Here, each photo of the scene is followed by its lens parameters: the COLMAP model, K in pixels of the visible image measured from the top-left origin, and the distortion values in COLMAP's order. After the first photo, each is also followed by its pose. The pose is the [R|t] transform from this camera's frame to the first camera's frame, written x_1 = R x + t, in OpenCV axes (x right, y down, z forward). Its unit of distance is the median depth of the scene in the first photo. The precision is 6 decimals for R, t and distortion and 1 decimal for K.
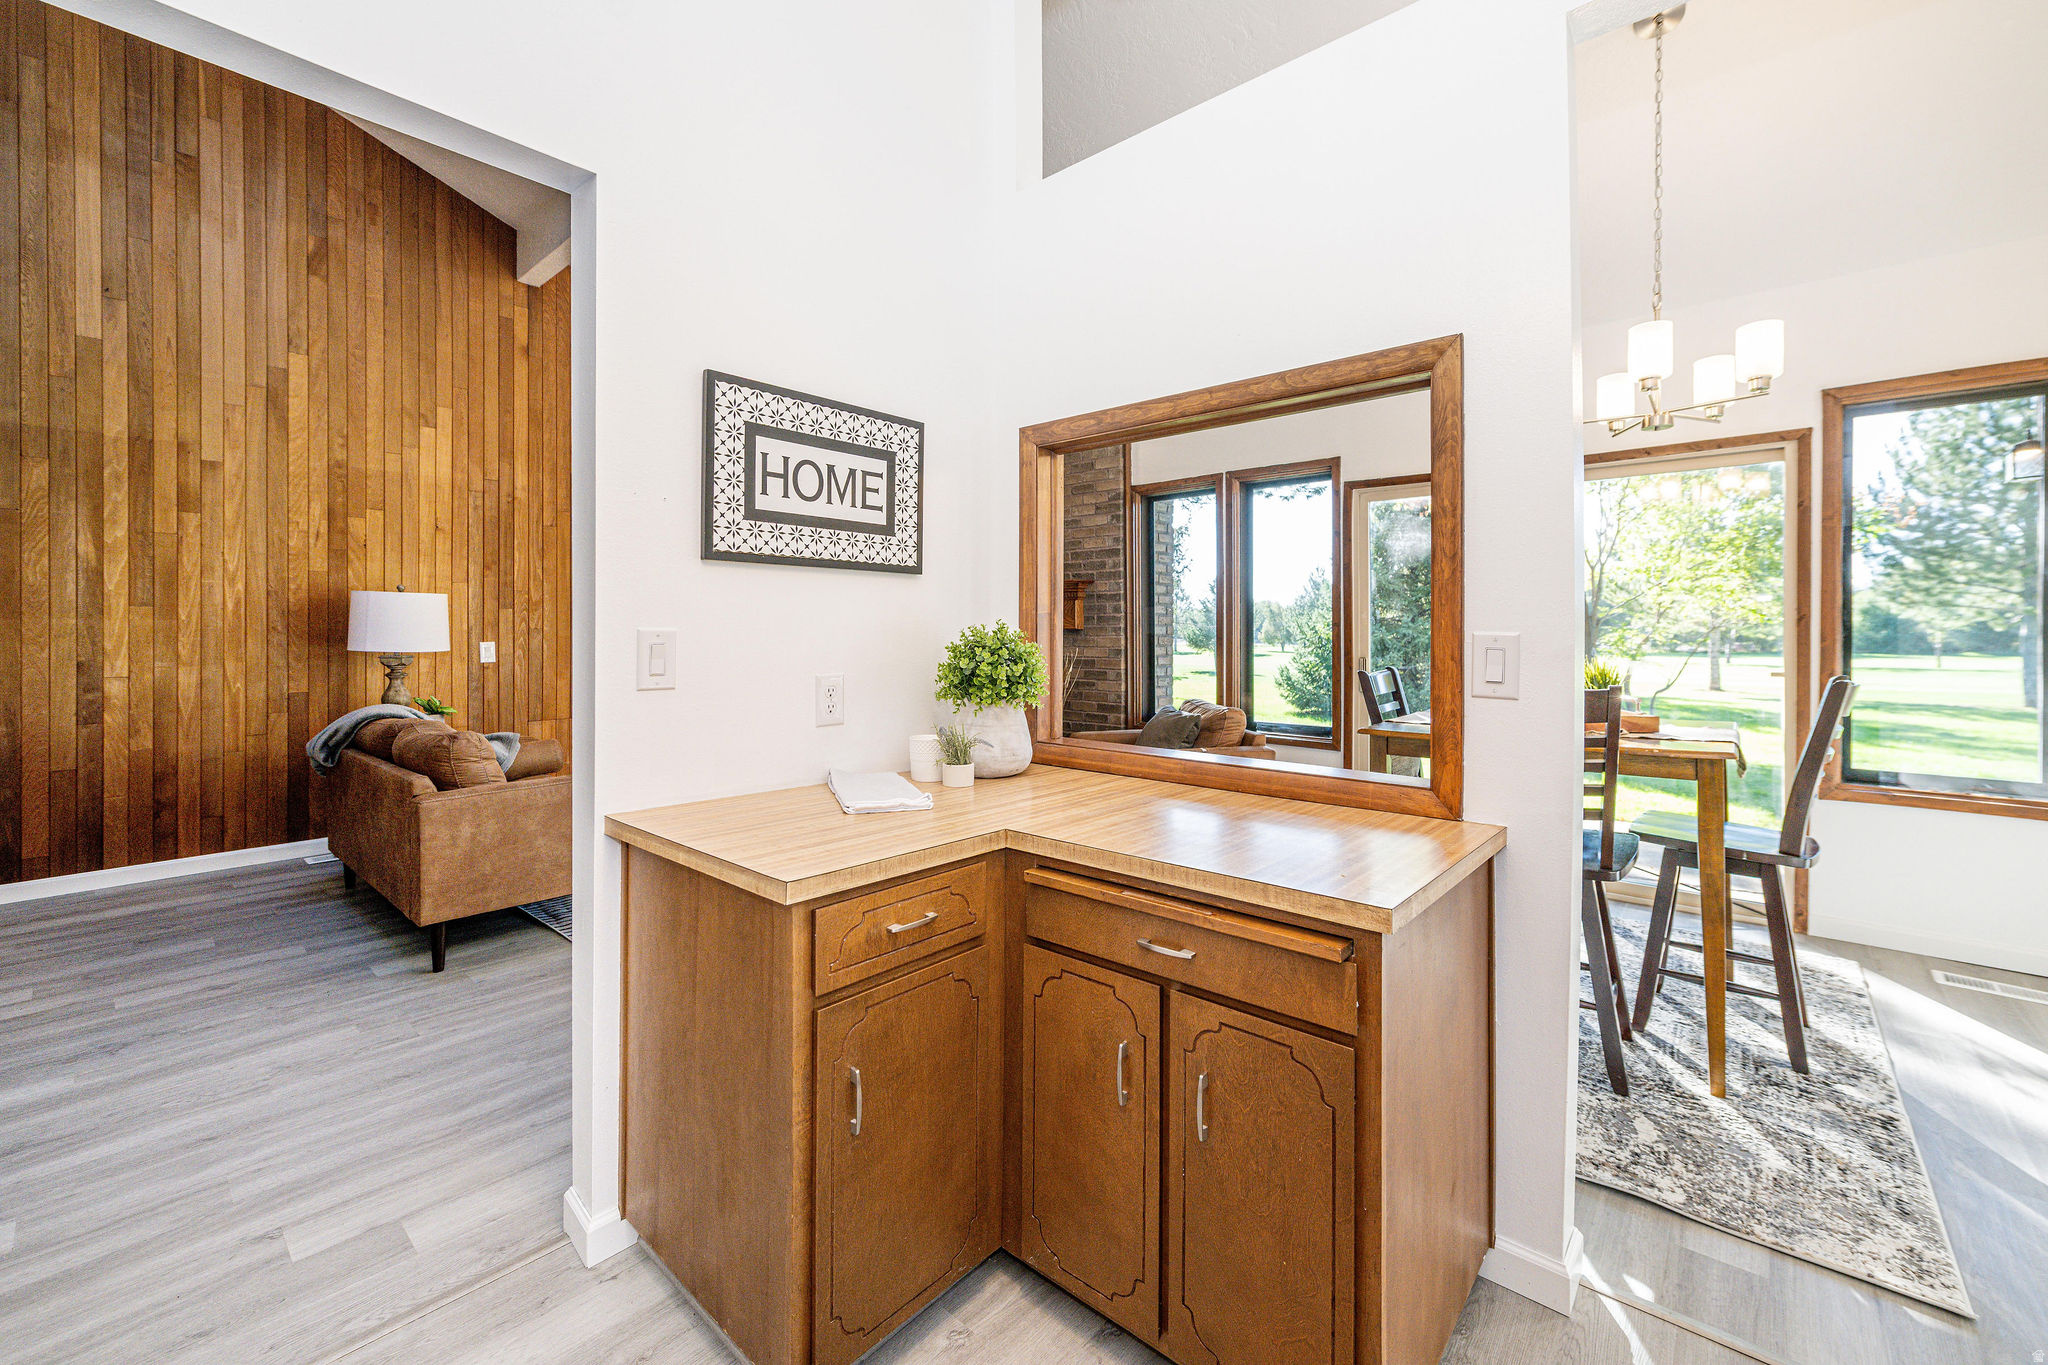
lens RADIAL K [[837.5, 0, 1028.8], [0, 837.5, 634.9], [0, 0, 1]] dist [0.000927, -0.000262]
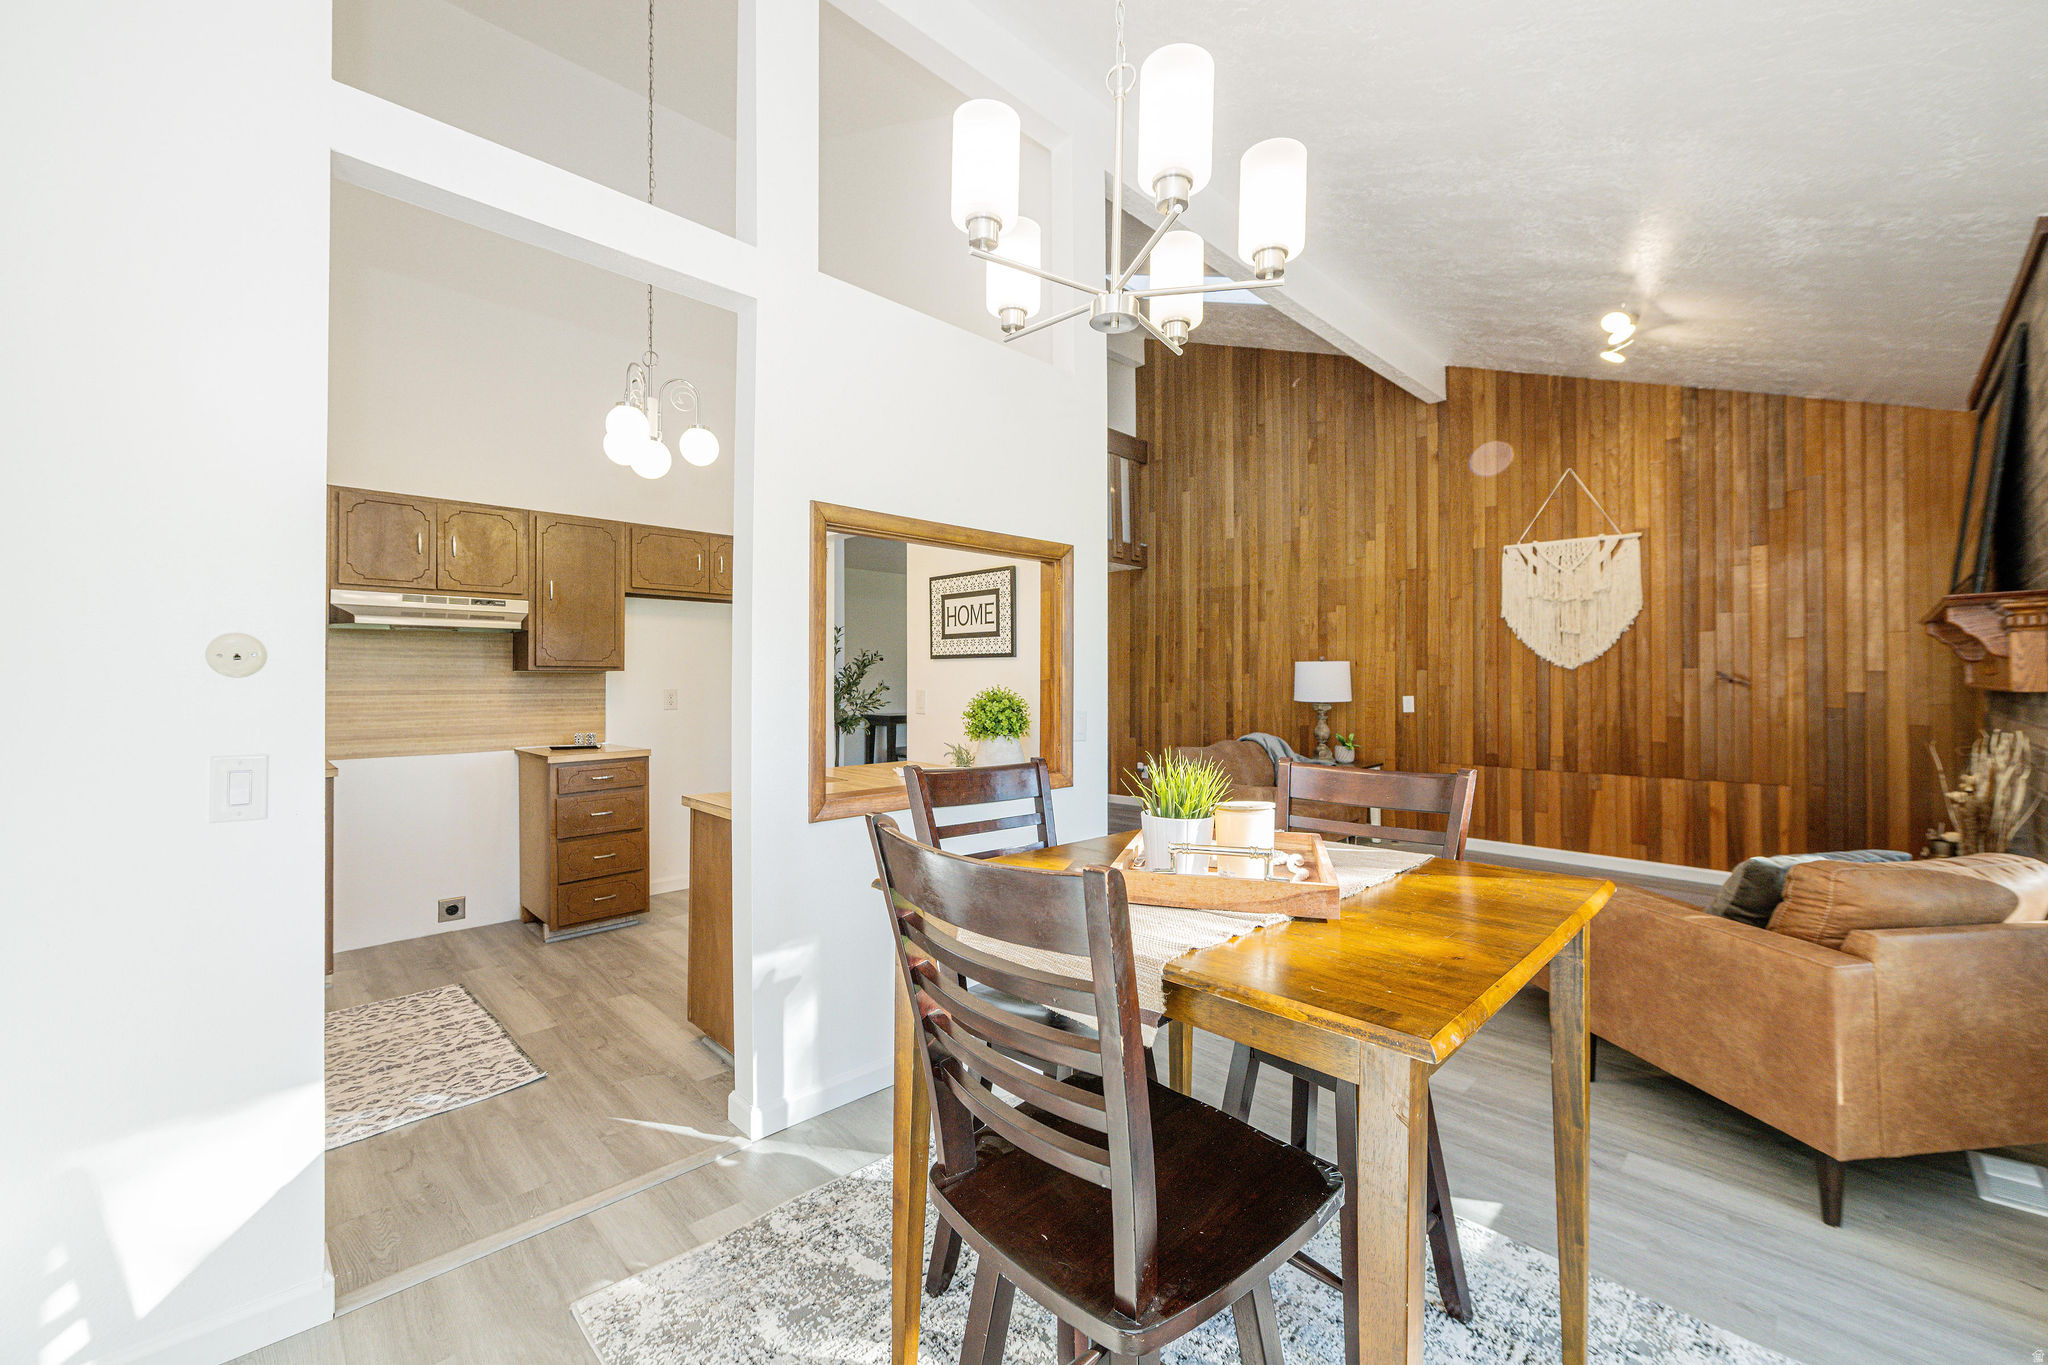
lens RADIAL K [[835.0, 0, 1022.2], [0, 835.0, 675.4], [0, 0, 1]] dist [-0.000813, -0.000082]
pose [[-0.087901, -0.007457, -0.996101, 1.540608], [-0.005145, 0.999962, -0.007032, -0.025807], [0.996116, 0.004507, -0.087936, 1.189582]]
